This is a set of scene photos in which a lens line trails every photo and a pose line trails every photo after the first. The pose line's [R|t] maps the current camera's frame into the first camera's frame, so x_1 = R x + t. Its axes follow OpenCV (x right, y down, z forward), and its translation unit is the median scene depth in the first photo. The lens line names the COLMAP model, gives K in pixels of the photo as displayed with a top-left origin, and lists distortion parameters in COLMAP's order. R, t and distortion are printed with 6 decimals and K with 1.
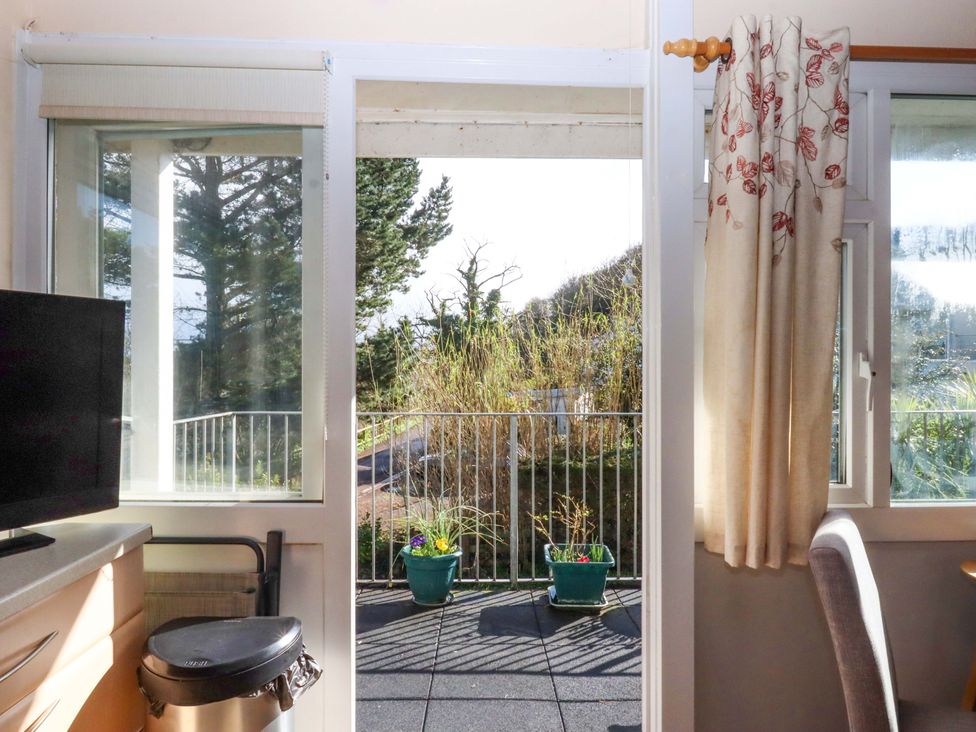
lens RADIAL K [[582.0, 0, 488.0], [0, 582.0, 366.0], [0, 0, 1]] dist [-0.016070, -0.003449]
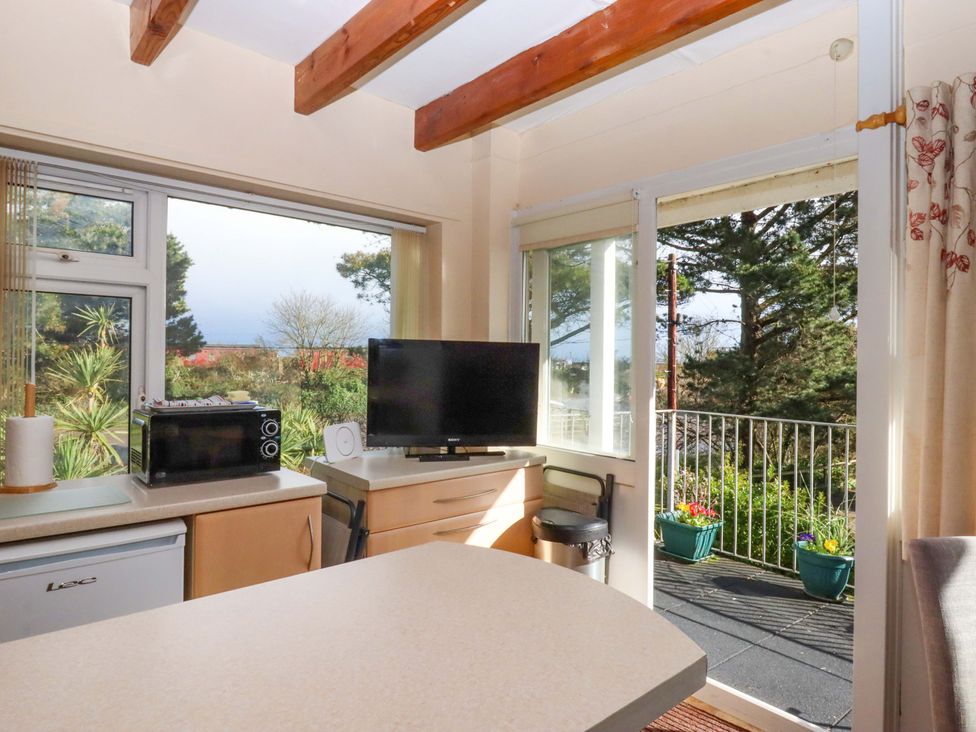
lens RADIAL K [[582.0, 0, 488.0], [0, 582.0, 366.0], [0, 0, 1]] dist [-0.016070, -0.003449]
pose [[0.622156, 0.007363, -0.782859, 0.423032], [-0.016498, 0.999857, -0.003707, -0.012758], [0.782720, 0.015222, 0.622188, -0.201045]]
